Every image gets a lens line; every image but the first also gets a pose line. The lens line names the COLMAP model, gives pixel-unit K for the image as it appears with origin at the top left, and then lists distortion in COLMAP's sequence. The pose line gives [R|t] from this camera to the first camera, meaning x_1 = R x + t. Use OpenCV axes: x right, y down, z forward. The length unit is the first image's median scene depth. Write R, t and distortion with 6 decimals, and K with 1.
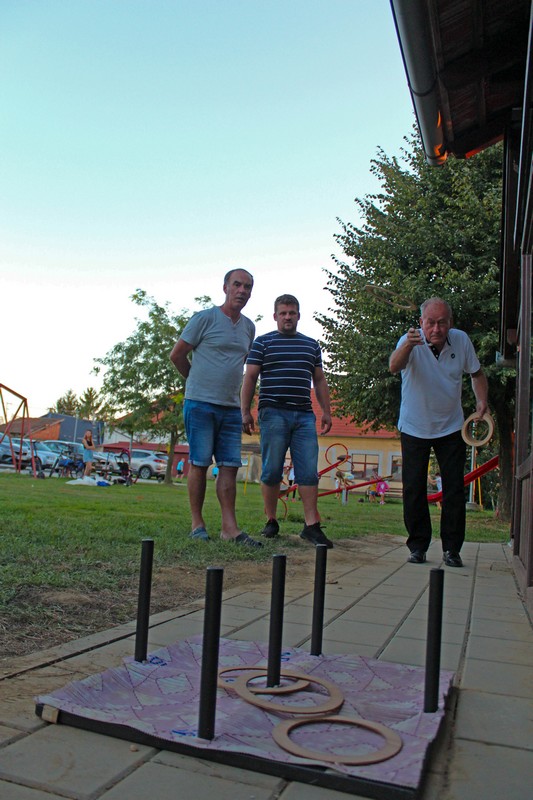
lens RADIAL K [[643.7, 0, 266.5], [0, 643.7, 400.0], [0, 0, 1]] dist [-0.164737, 0.139578]
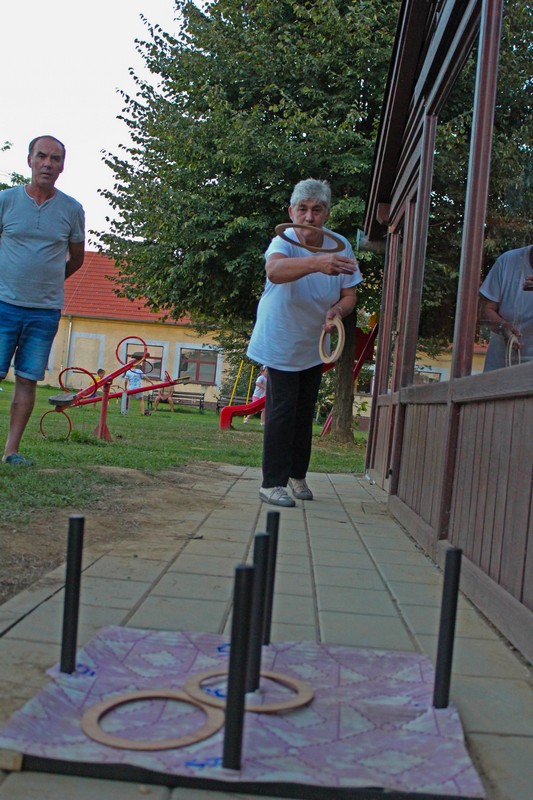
lens RADIAL K [[871.5, 0, 266.5], [0, 871.5, 400.0], [0, 0, 1]] dist [-0.061963, 0.018567]
pose [[0.954413, 0.011234, 0.298278, -0.039609], [-0.055929, 0.988323, 0.141736, -0.010281], [-0.293203, -0.151957, 0.943897, -0.002354]]
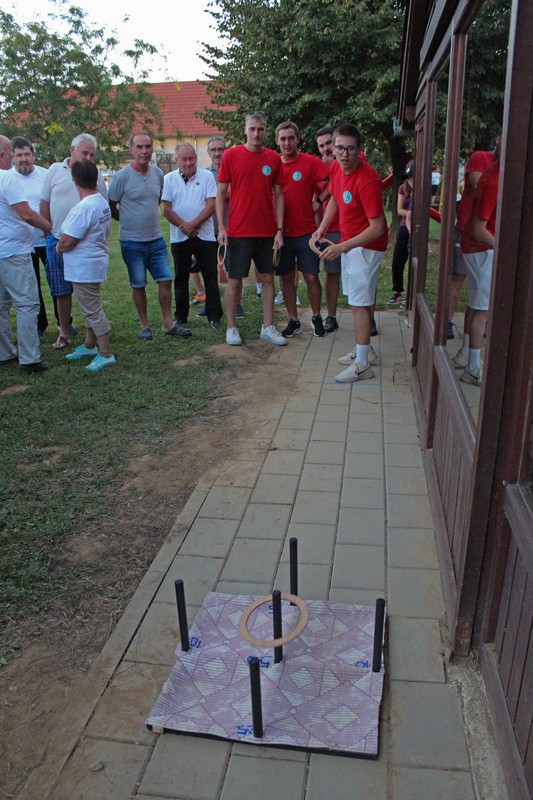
lens RADIAL K [[643.7, 0, 266.5], [0, 643.7, 400.0], [0, 0, 1]] dist [-0.164737, 0.139578]
pose [[0.980975, -0.141591, 0.132814, -0.017401], [0.063272, 0.879973, 0.470792, -0.111286], [-0.183532, -0.453432, 0.872190, -0.011298]]
